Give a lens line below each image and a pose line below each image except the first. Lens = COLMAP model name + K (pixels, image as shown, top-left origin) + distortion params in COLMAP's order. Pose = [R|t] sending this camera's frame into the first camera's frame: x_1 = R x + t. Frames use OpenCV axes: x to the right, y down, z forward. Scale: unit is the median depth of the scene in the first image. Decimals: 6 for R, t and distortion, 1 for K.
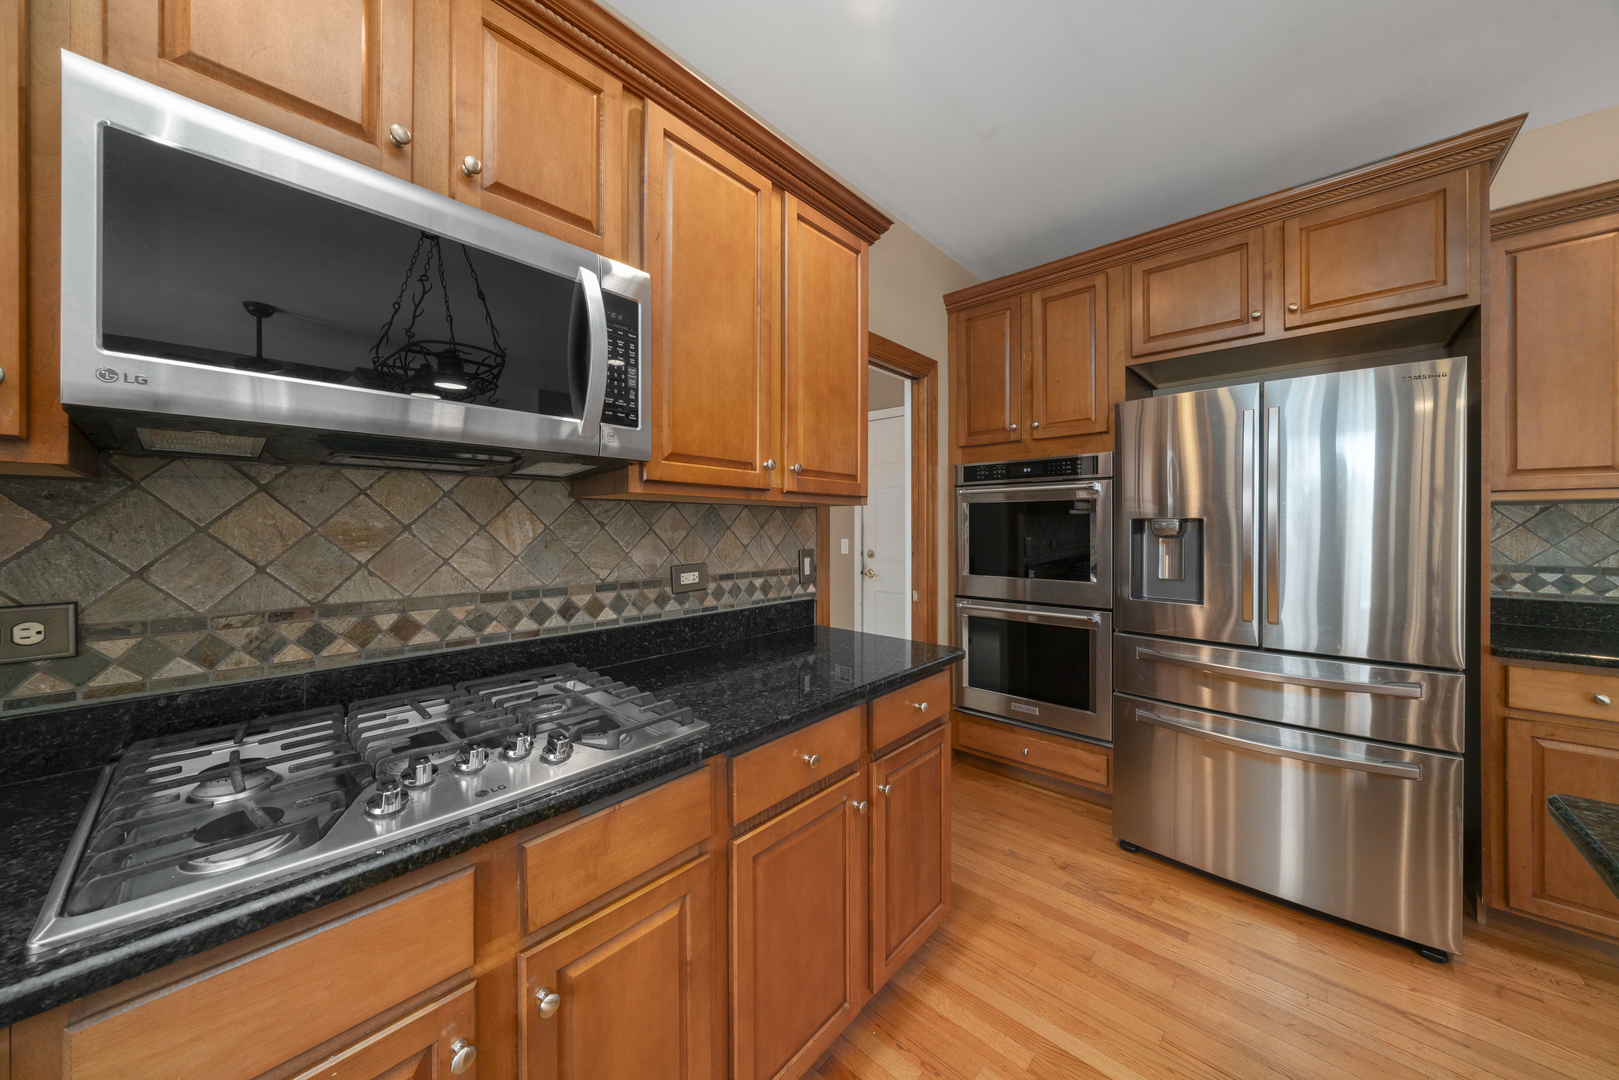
lens RADIAL K [[549.9, 0, 796.3], [0, 549.9, 526.5], [0, 0, 1]] dist [-0.009276, 0.001131]
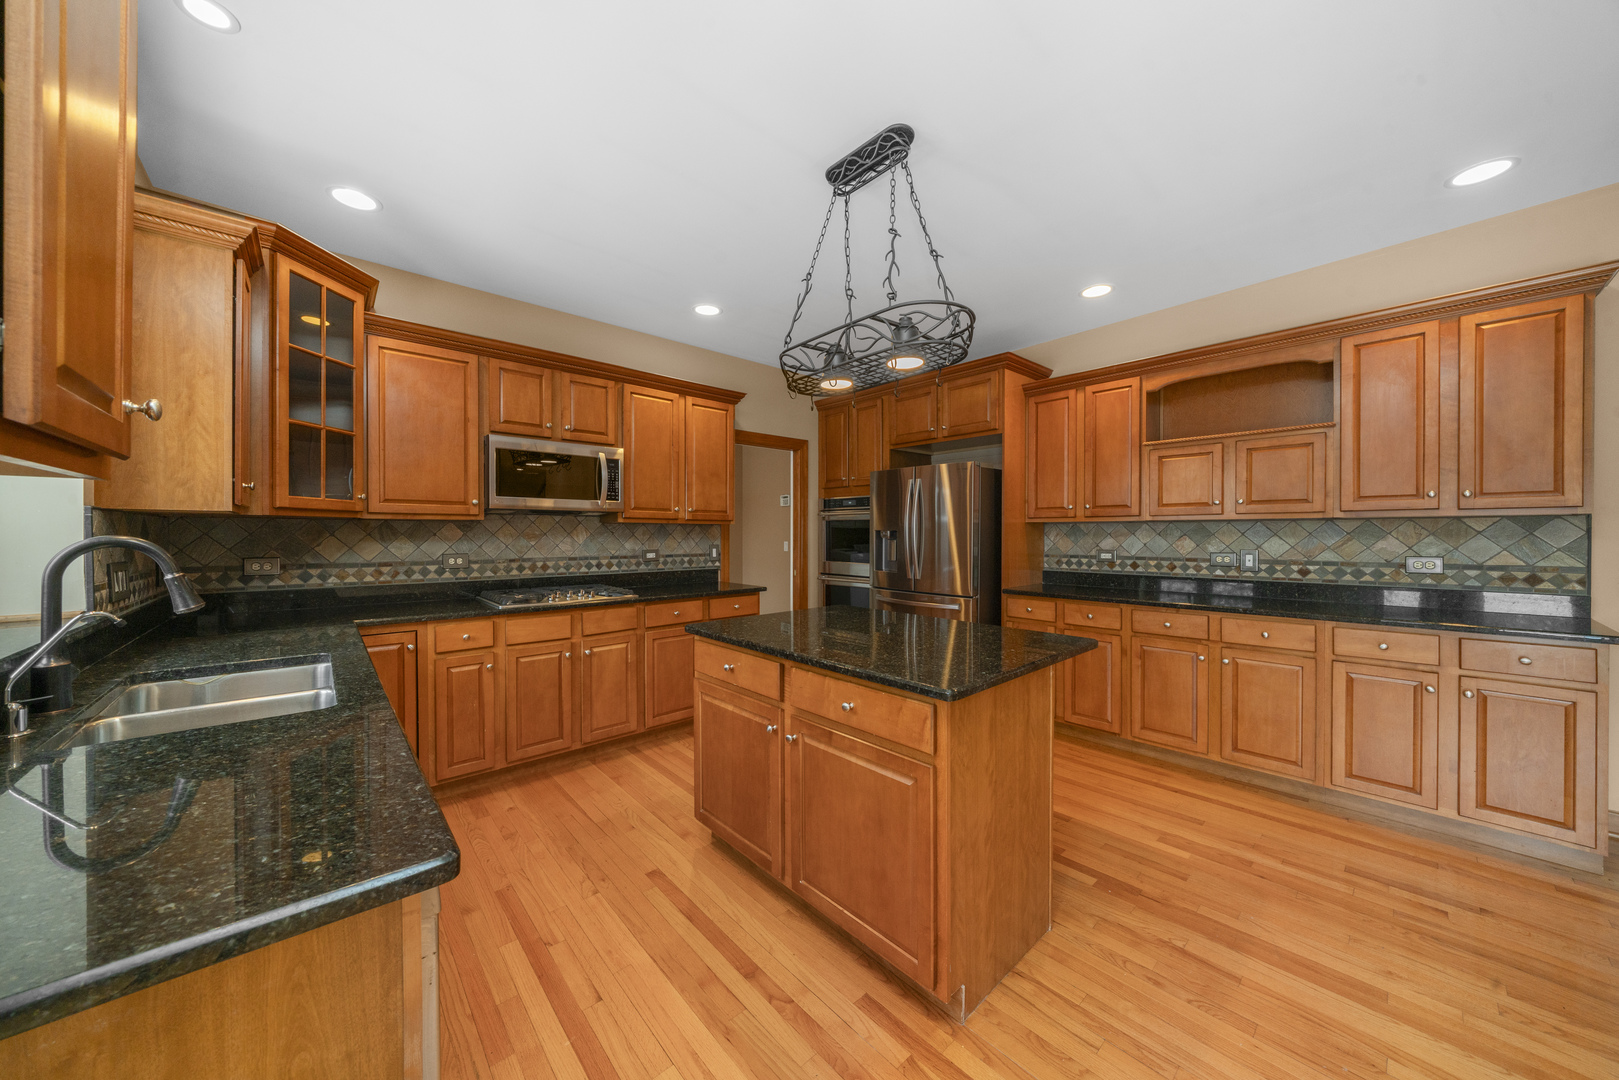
lens RADIAL K [[549.9, 0, 797.1], [0, 549.9, 538.7], [0, 0, 1]] dist [-0.009276, 0.001131]
pose [[0.995695, 0.004081, -0.092595, 0.734597], [-0.003051, 0.999932, 0.011260, -0.007355], [0.092635, -0.010929, 0.995640, -1.456969]]
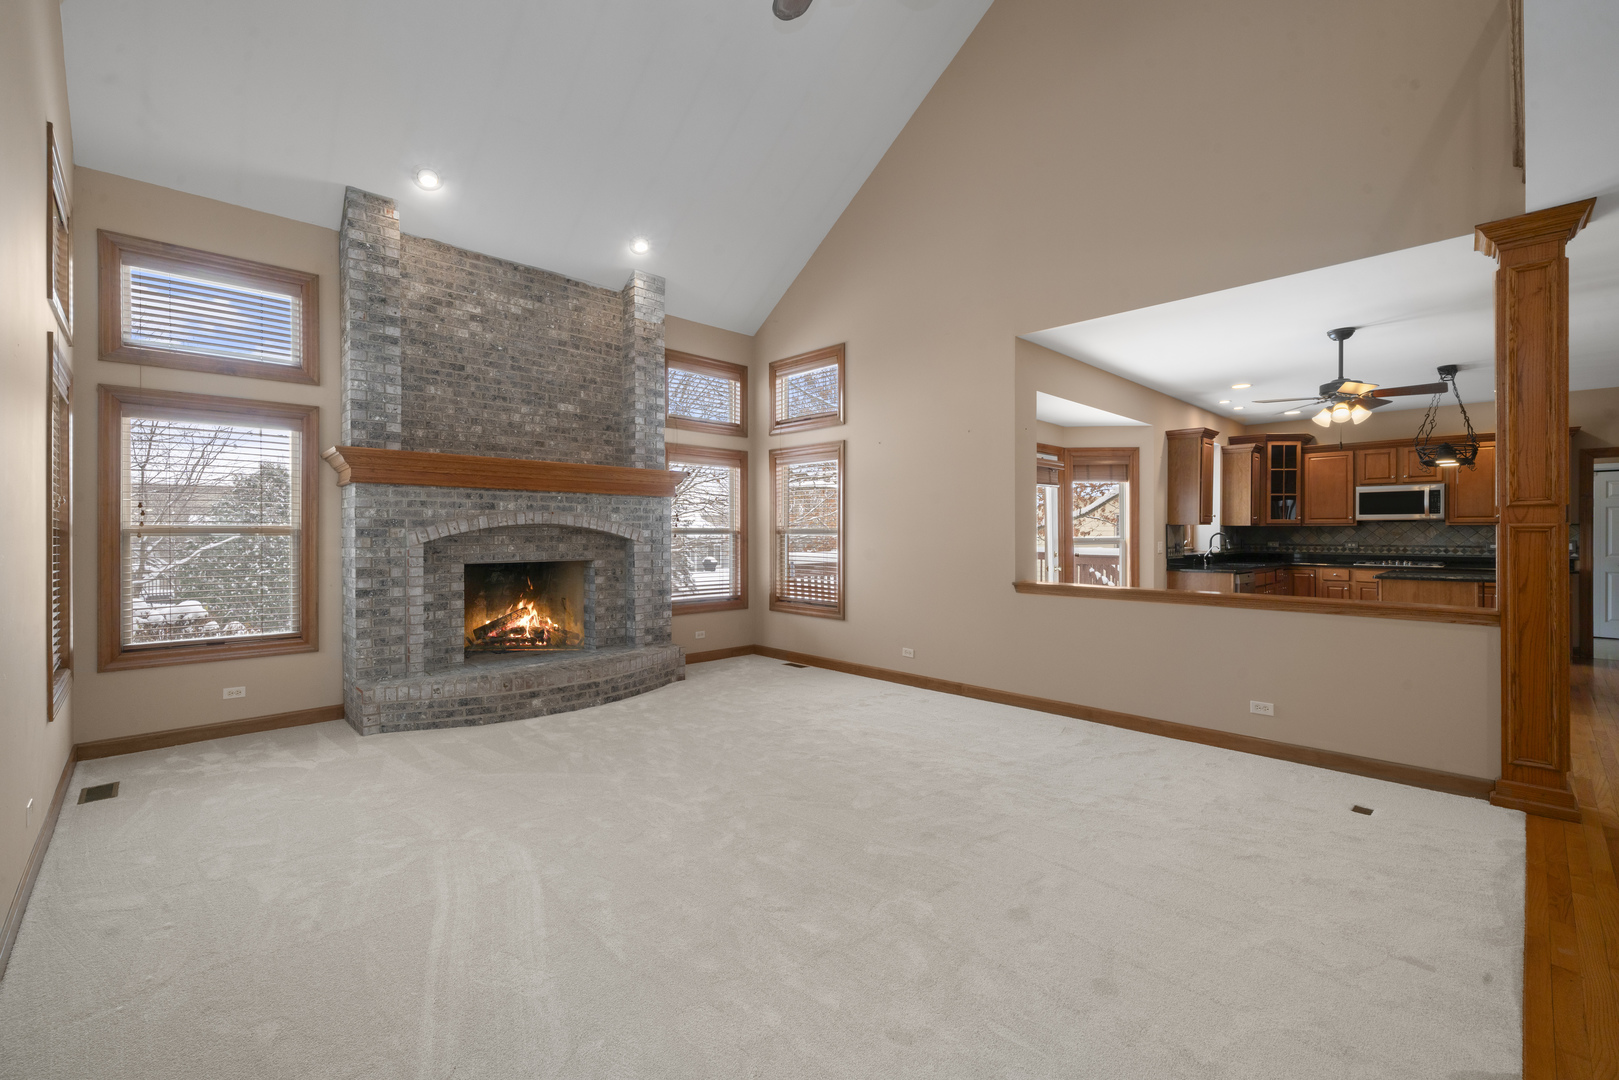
lens RADIAL K [[684.3, 0, 803.3], [0, 684.3, 535.6], [0, 0, 1]] dist [-0.001047, 0.001627]
pose [[-0.058942, 0.006586, -0.998240, 5.093803], [0.002314, 0.999976, 0.006461, -0.017063], [0.998259, -0.001929, -0.058956, -3.629371]]
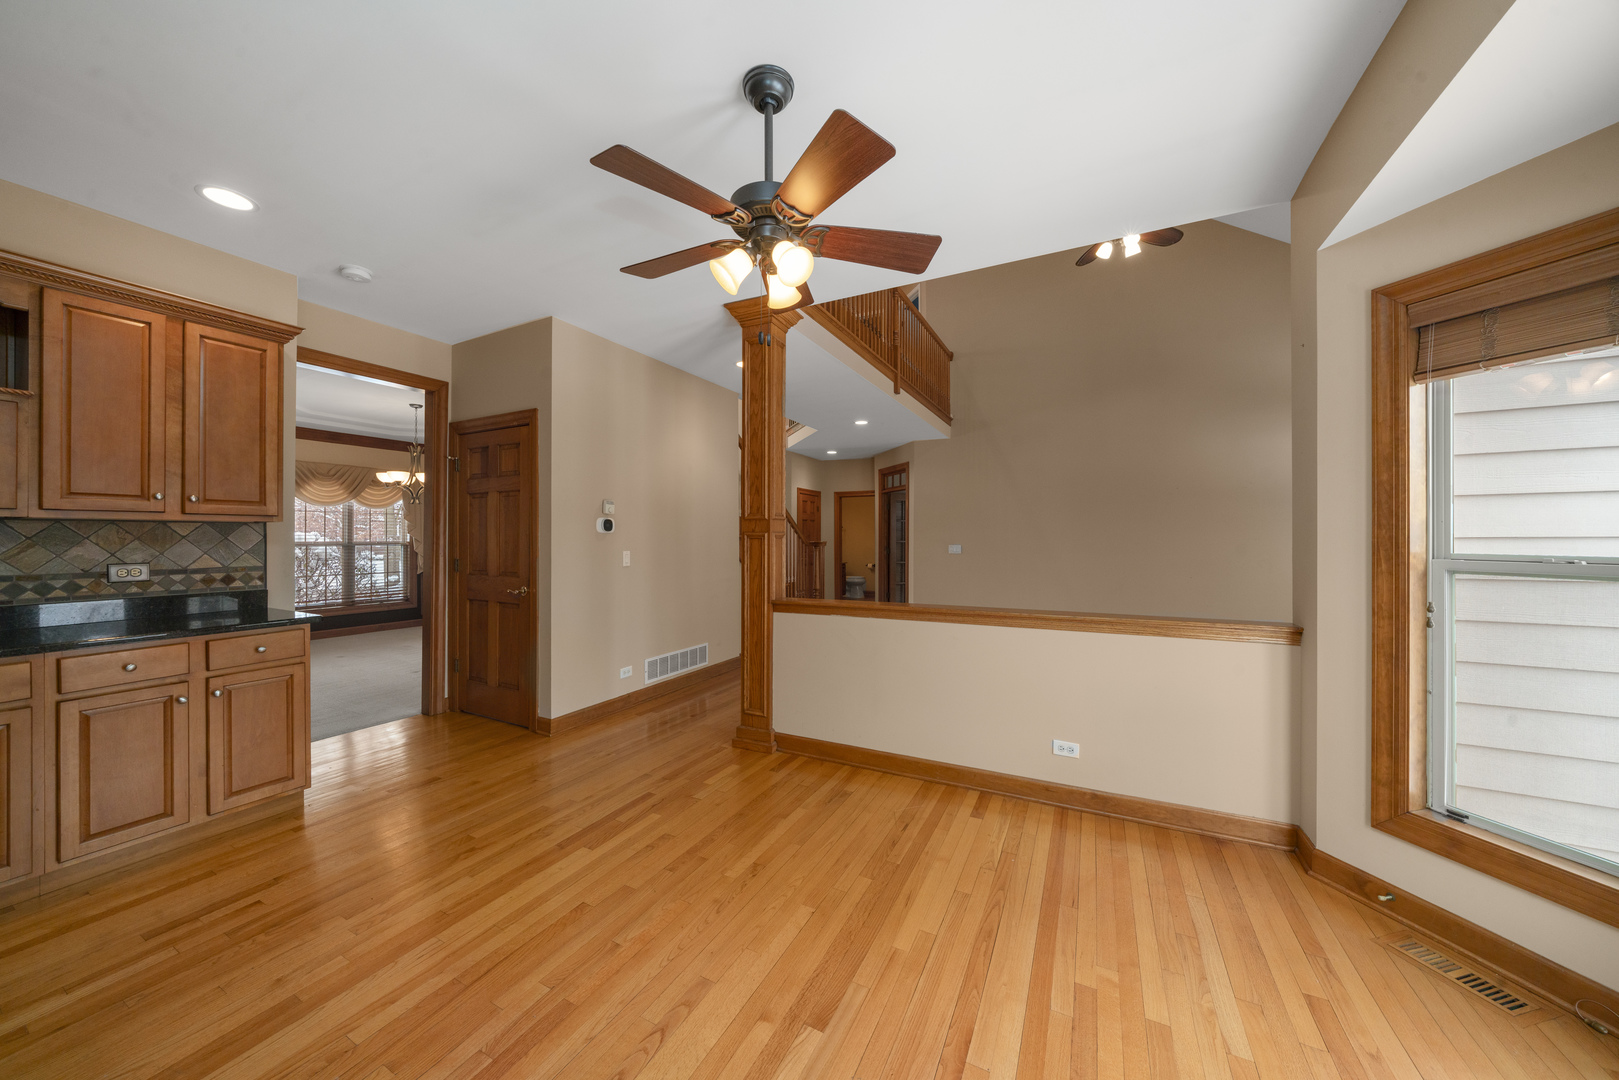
lens RADIAL K [[549.9, 0, 802.1], [0, 549.9, 533.9], [0, 0, 1]] dist [-0.009276, 0.001131]
pose [[-0.264498, 0.012735, 0.964302, 0.501364], [0.004368, 0.999918, -0.012007, 0.004834], [-0.964376, 0.001036, -0.264532, -0.996120]]
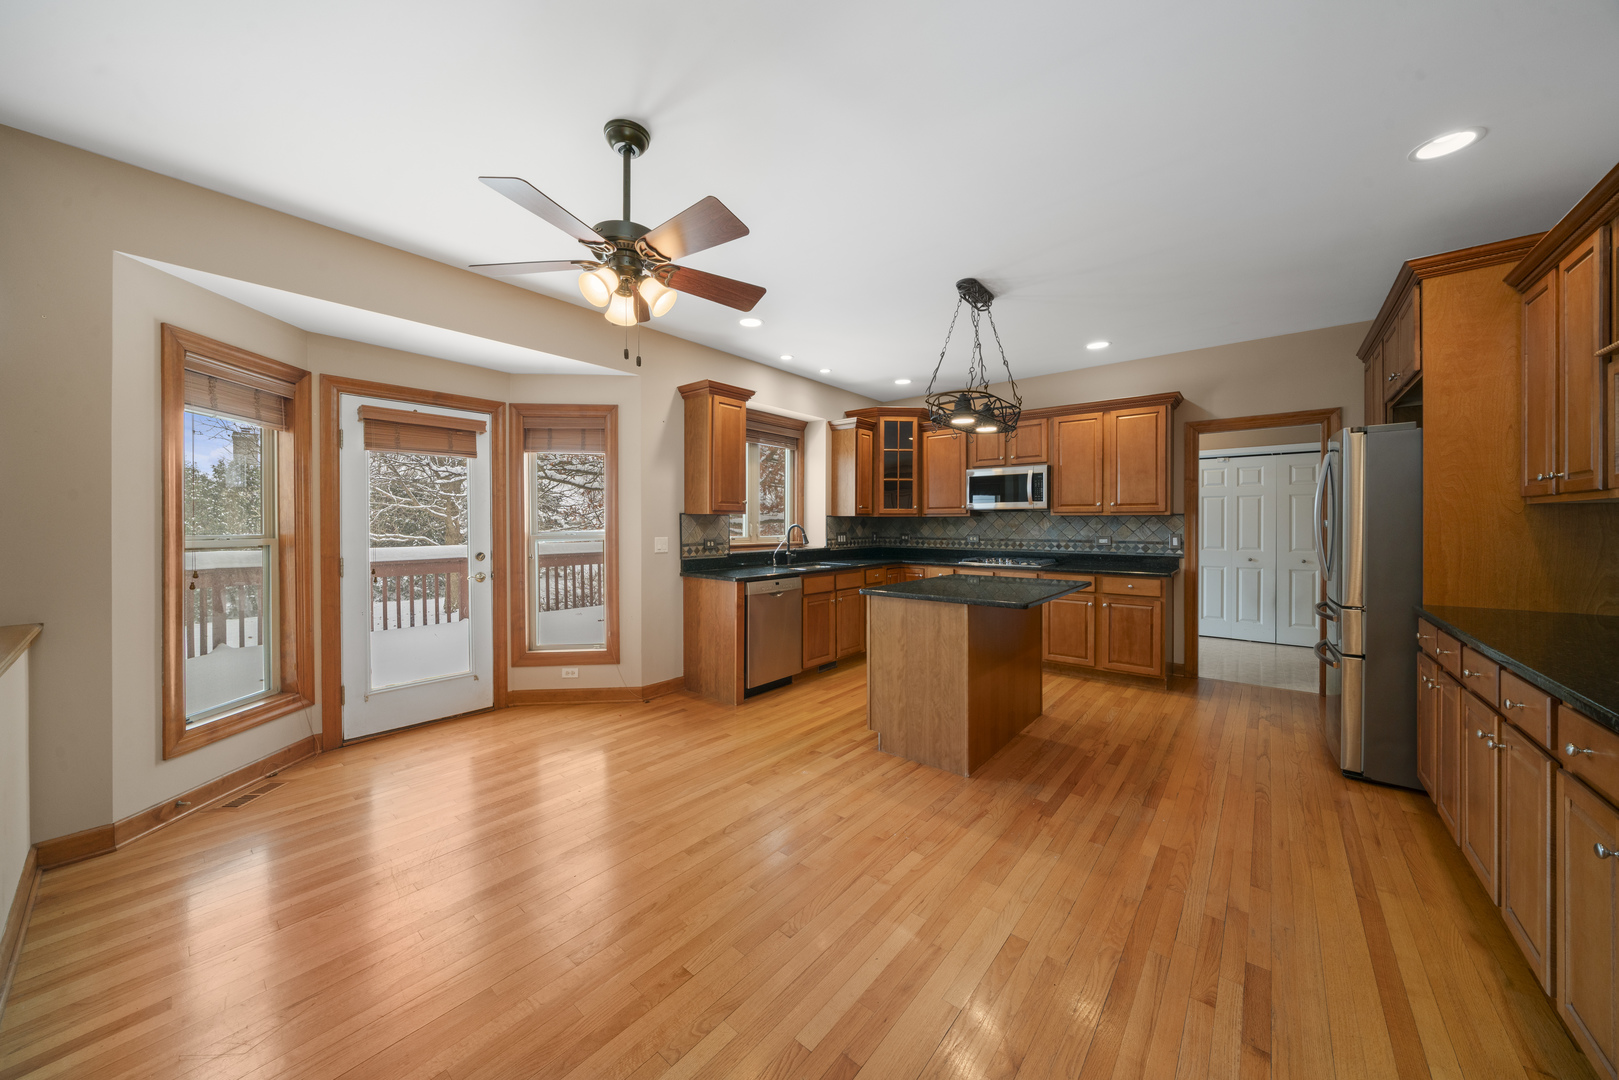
lens RADIAL K [[549.9, 0, 803.8], [0, 549.9, 525.6], [0, 0, 1]] dist [-0.009276, 0.001131]
pose [[0.055795, 0.005942, -0.998425, 3.024224], [0.001620, 0.999980, 0.006041, -0.010915], [0.998441, -0.001954, 0.055784, -0.876375]]
